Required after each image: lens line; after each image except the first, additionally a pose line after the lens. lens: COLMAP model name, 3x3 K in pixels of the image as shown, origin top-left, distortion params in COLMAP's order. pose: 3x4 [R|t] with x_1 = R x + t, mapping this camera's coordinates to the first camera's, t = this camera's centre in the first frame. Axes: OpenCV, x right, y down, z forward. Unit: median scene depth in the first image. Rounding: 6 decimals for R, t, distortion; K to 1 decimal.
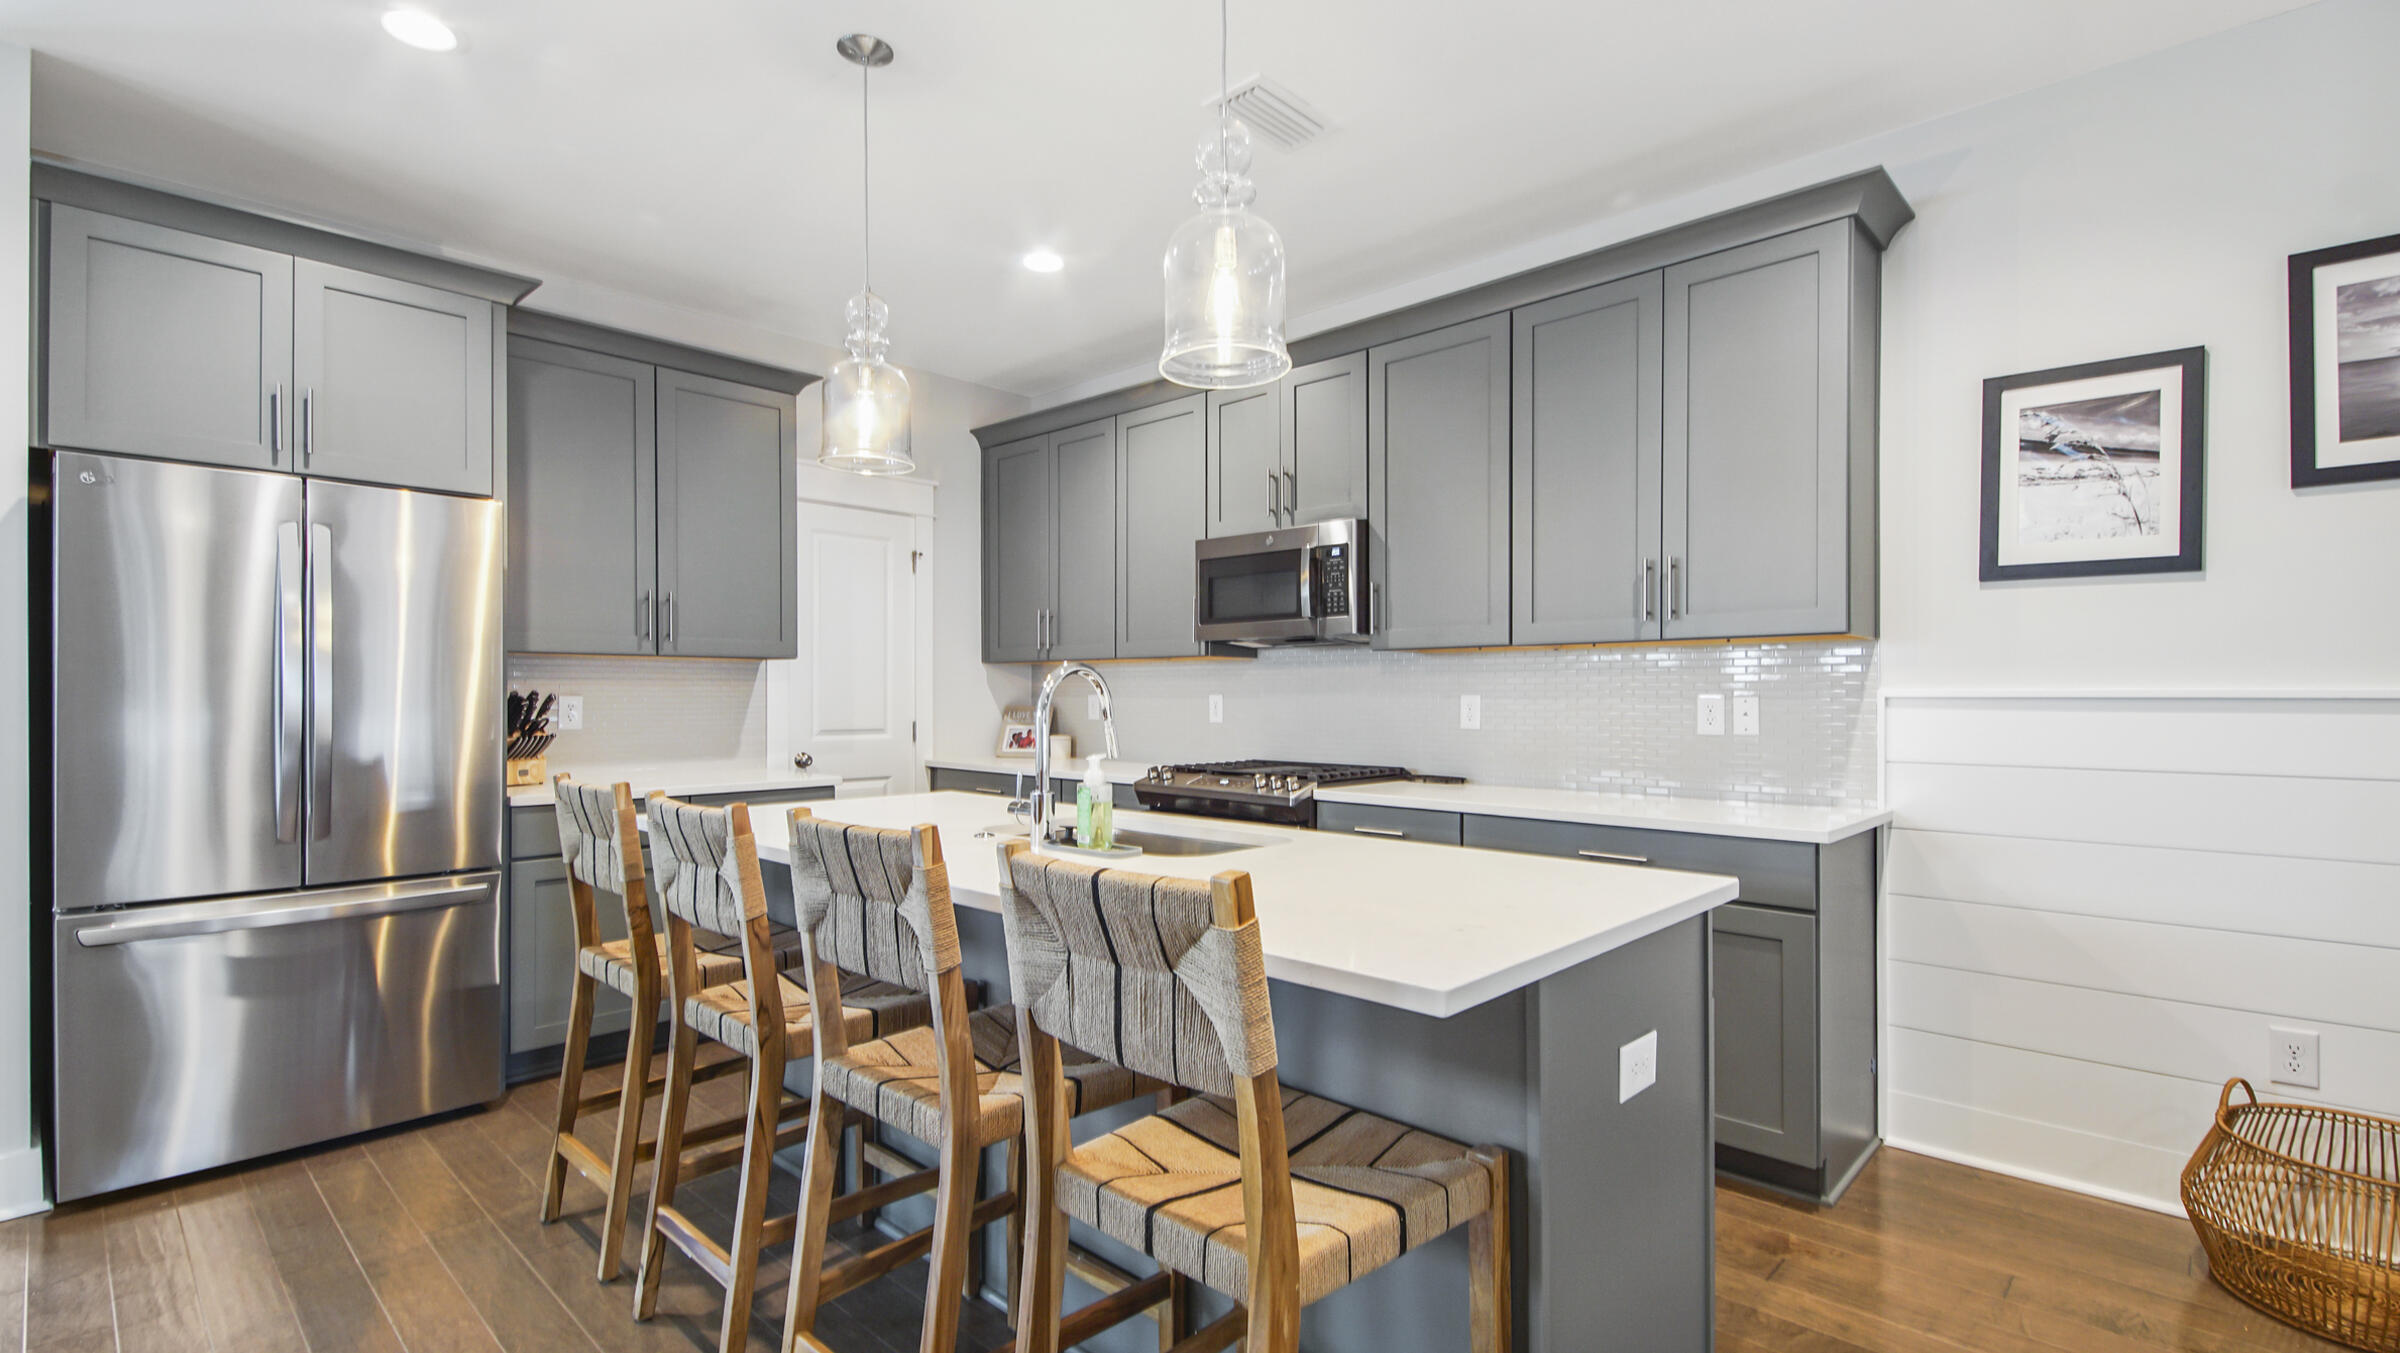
lens RADIAL K [[1054.6, 0, 1127.6], [0, 1054.6, 692.8], [0, 0, 1]] dist [0.024162, -0.016009]
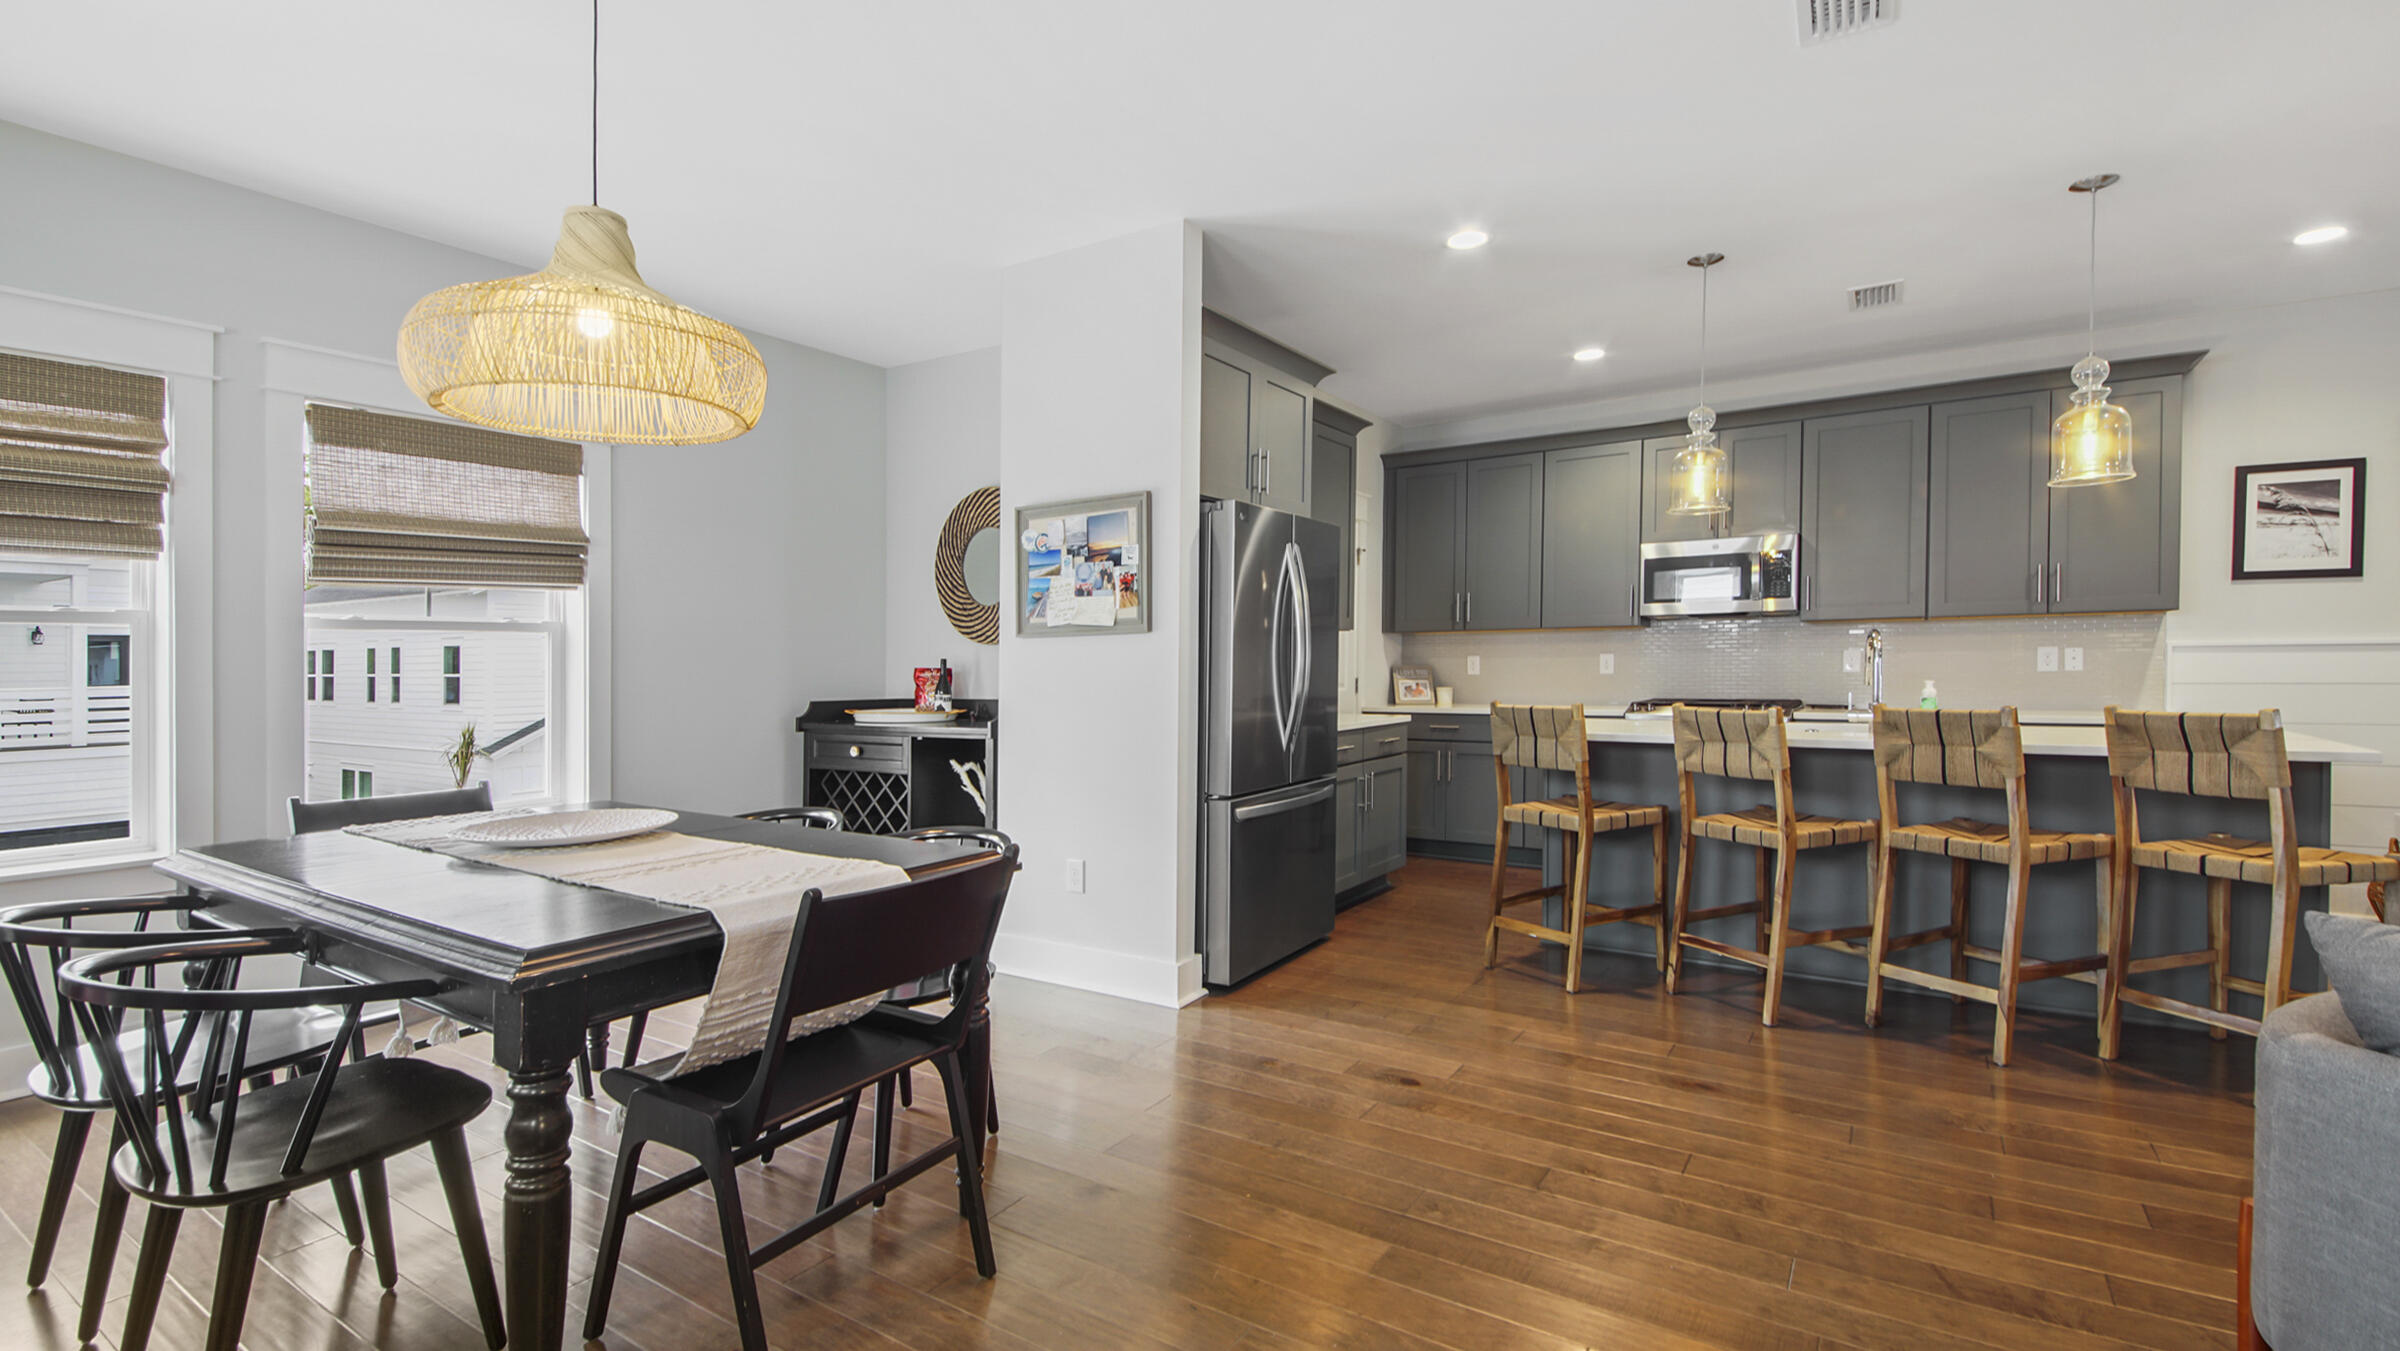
lens RADIAL K [[1090.2, 0, 924.0], [0, 1090.2, 702.1], [0, 0, 1]] dist [-0.001960, -0.006194]
pose [[0.994011, -0.015447, 0.108187, -1.535933], [0.012312, 0.999486, 0.029585, 0.018579], [-0.108589, -0.028076, 0.993690, -0.539097]]
